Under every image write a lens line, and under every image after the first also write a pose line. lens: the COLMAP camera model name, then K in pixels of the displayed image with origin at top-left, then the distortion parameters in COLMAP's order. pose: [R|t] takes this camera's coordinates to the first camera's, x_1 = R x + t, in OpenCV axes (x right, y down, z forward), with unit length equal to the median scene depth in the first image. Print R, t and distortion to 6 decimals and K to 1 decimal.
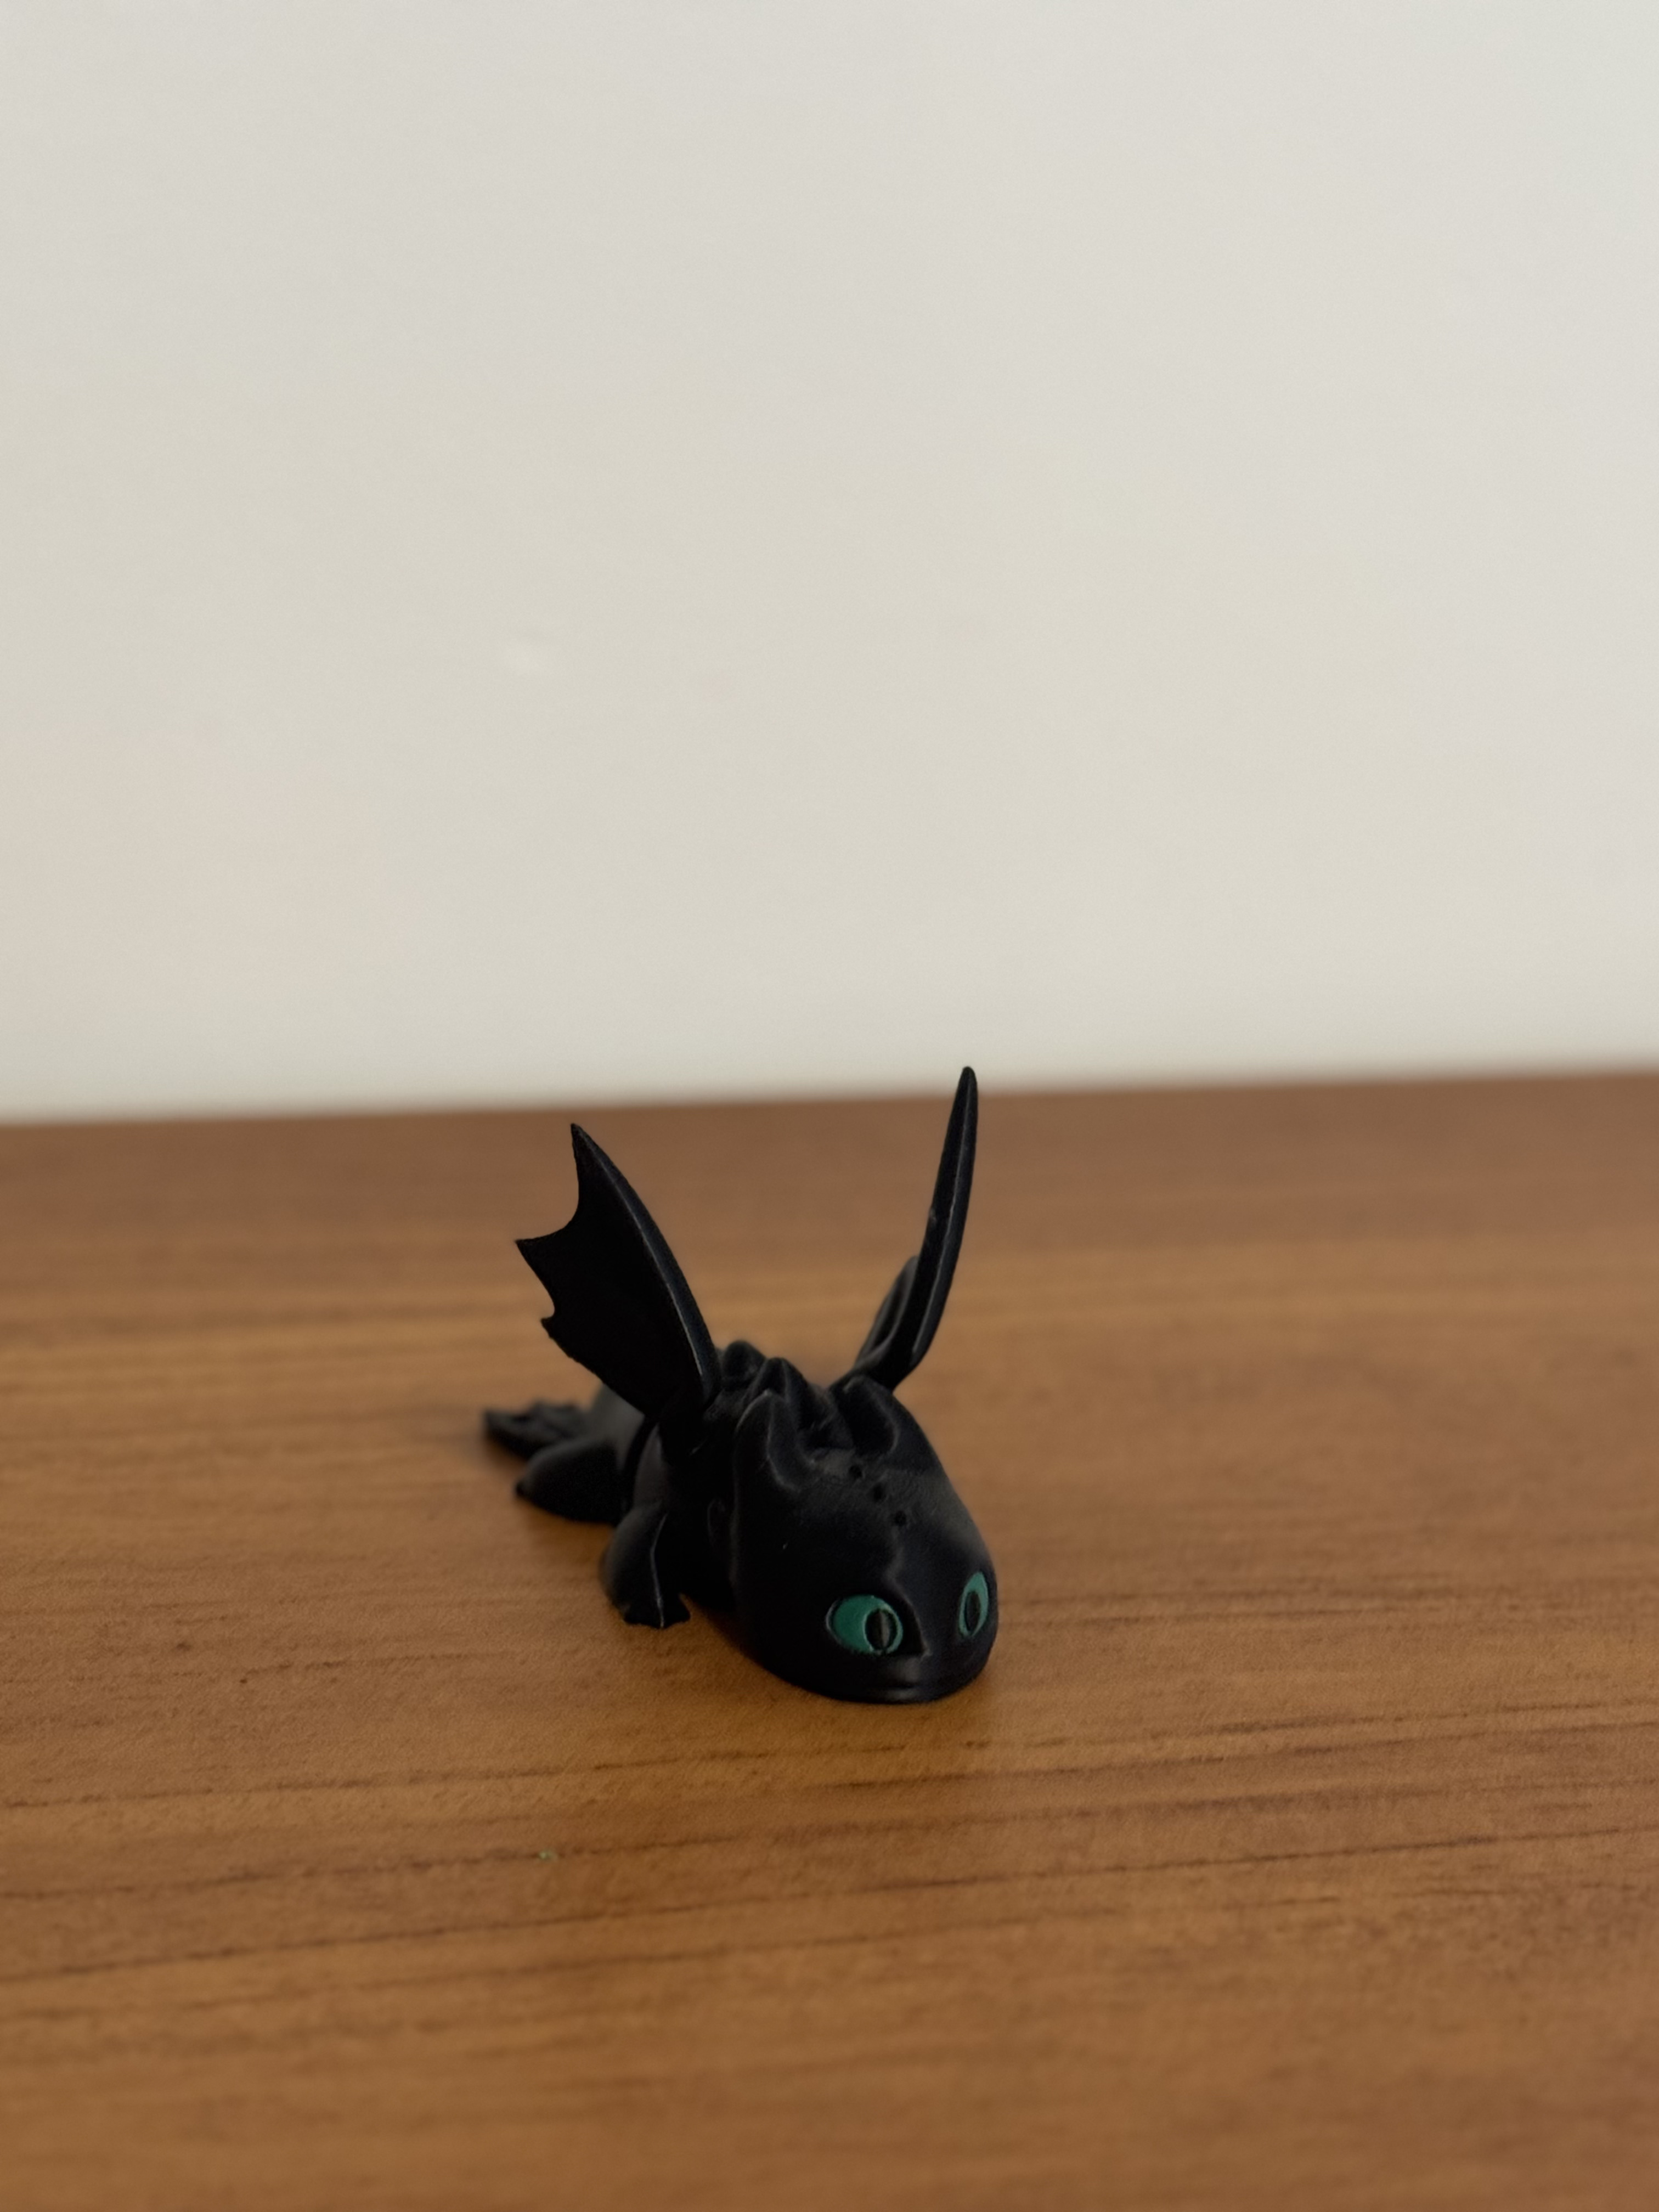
lens RADIAL K [[4798.8, 0, 823.2], [0, 4798.8, 1123.9], [0, 0, 1]] dist [0.134967, 0.000000]
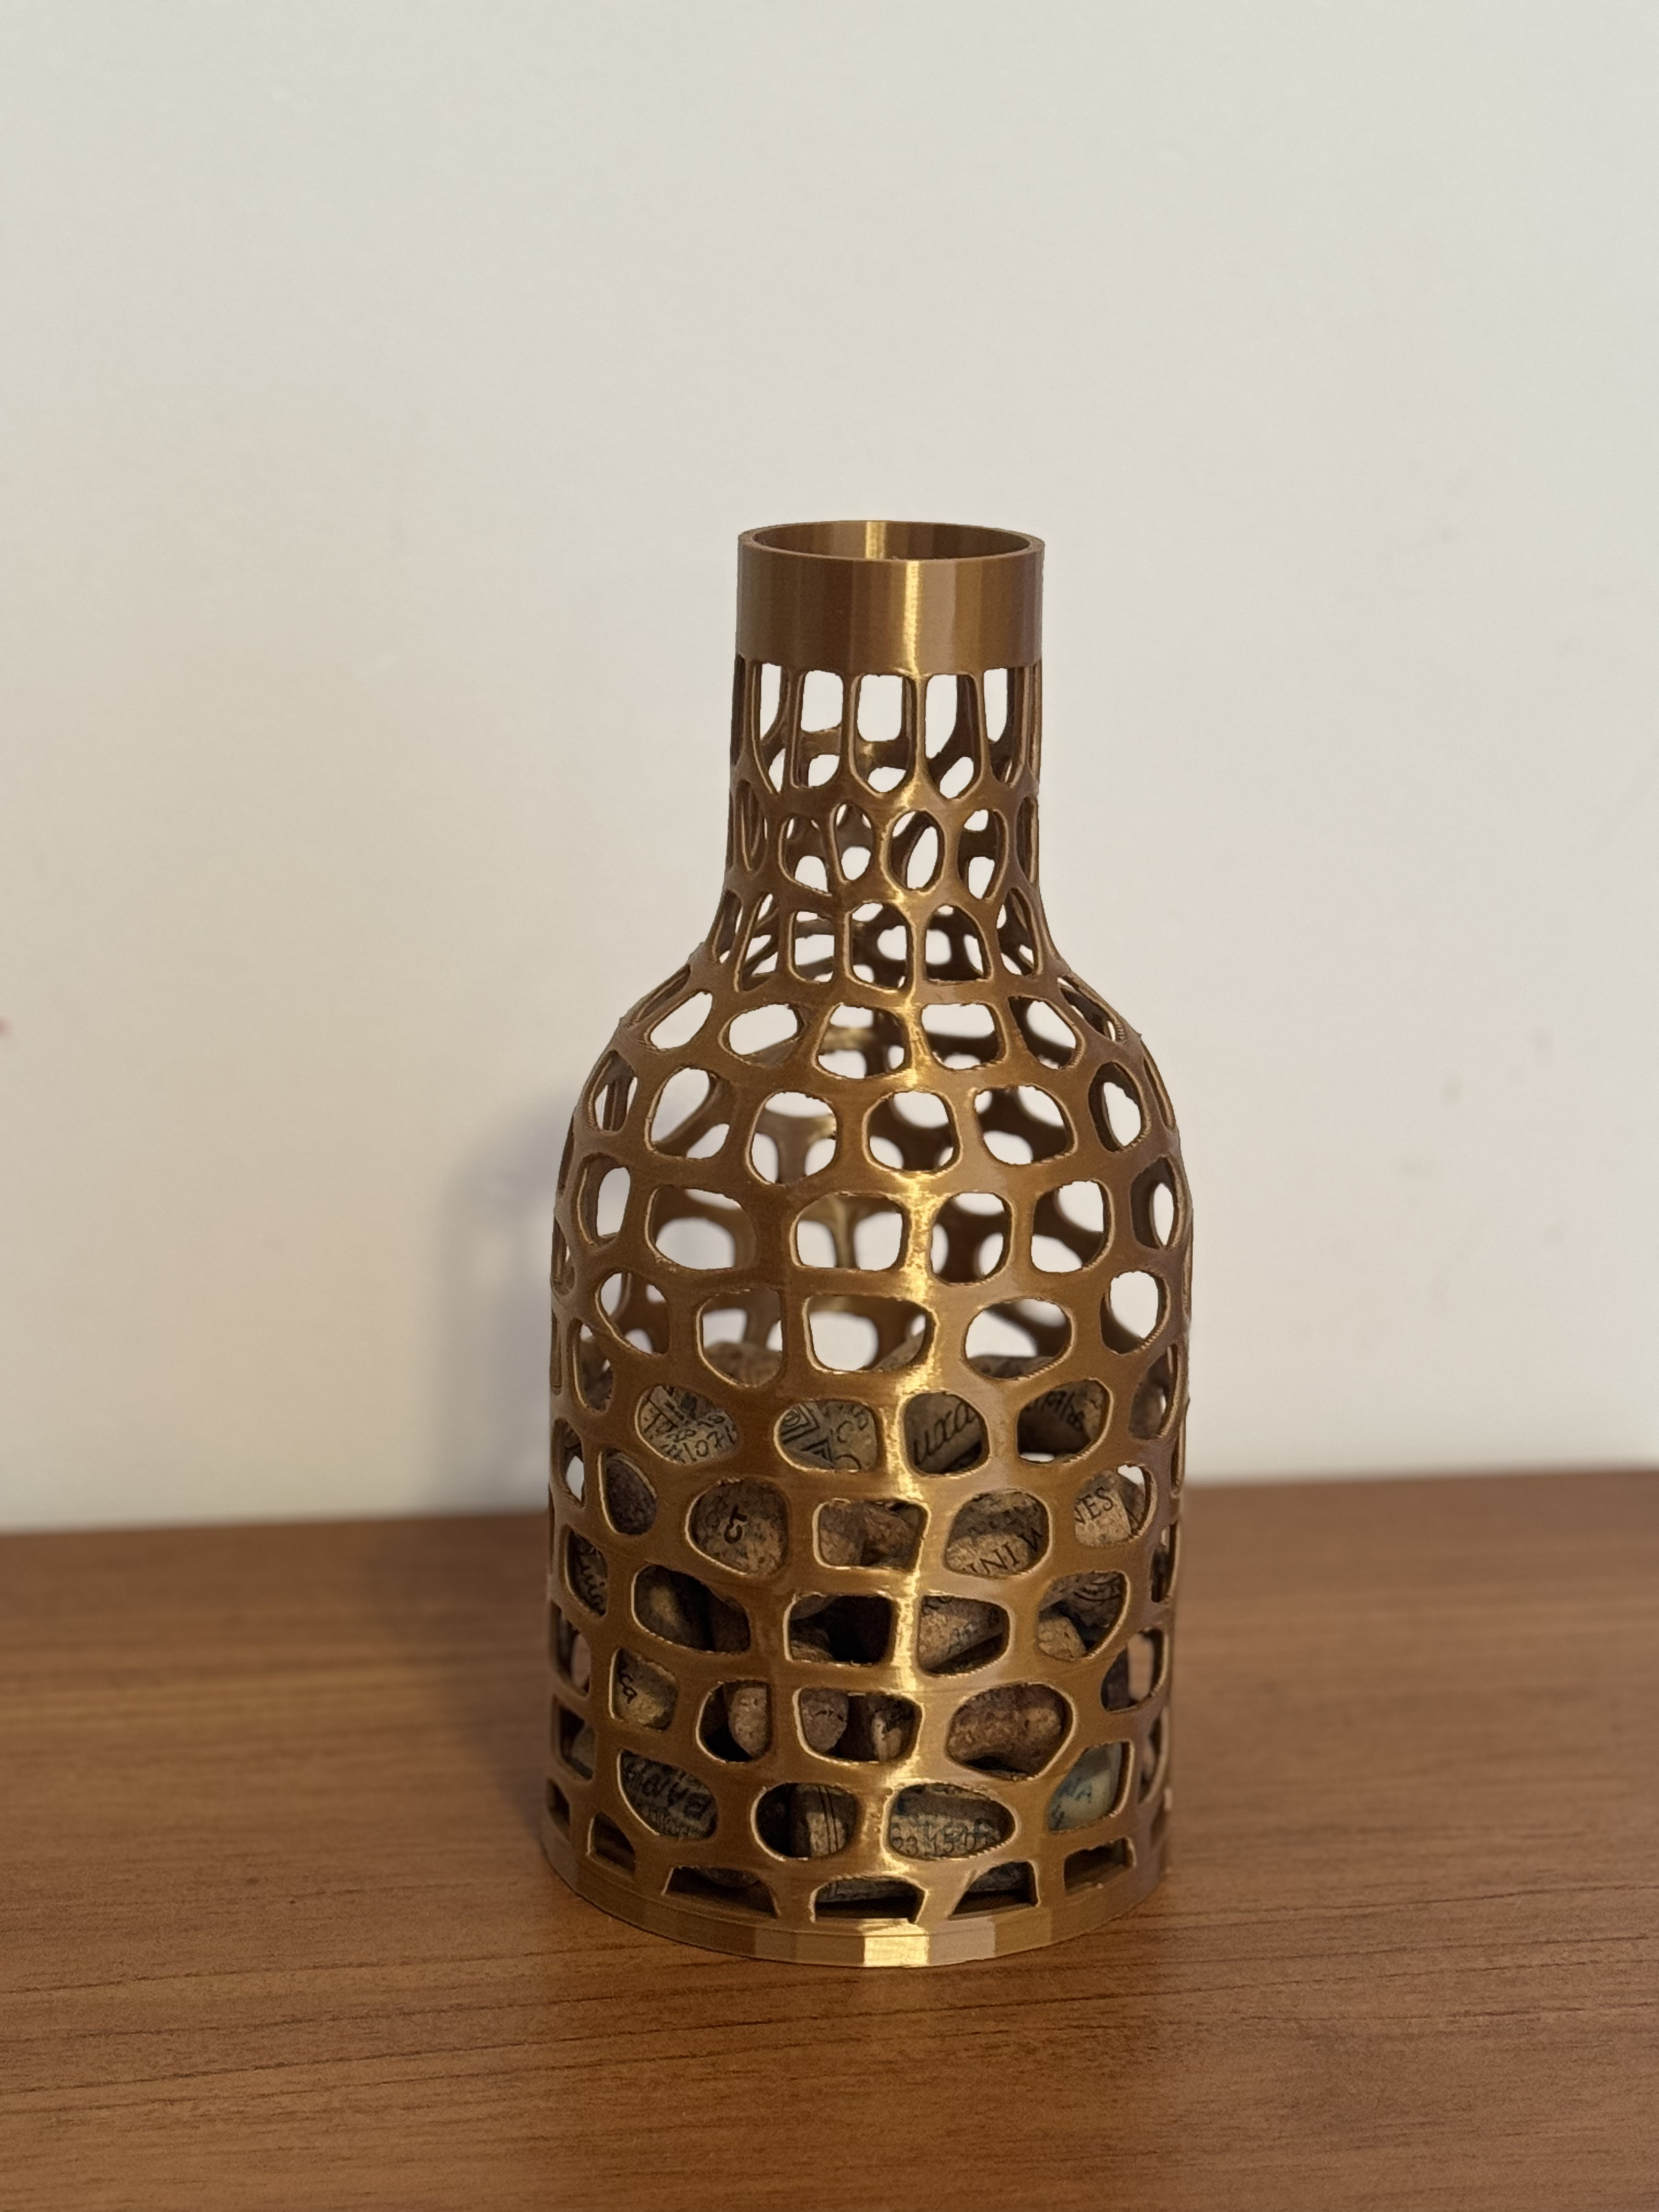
lens RADIAL K [[4798.8, 0, 830.7], [0, 4798.8, 1104.3], [0, 0, 1]] dist [0.134967, 0.000000]
pose [[0.999897, -0.007744, -0.012070, 0.069145], [0.006638, 0.995997, -0.089138, 0.004010], [0.012712, 0.089049, 0.995946, -0.529670]]
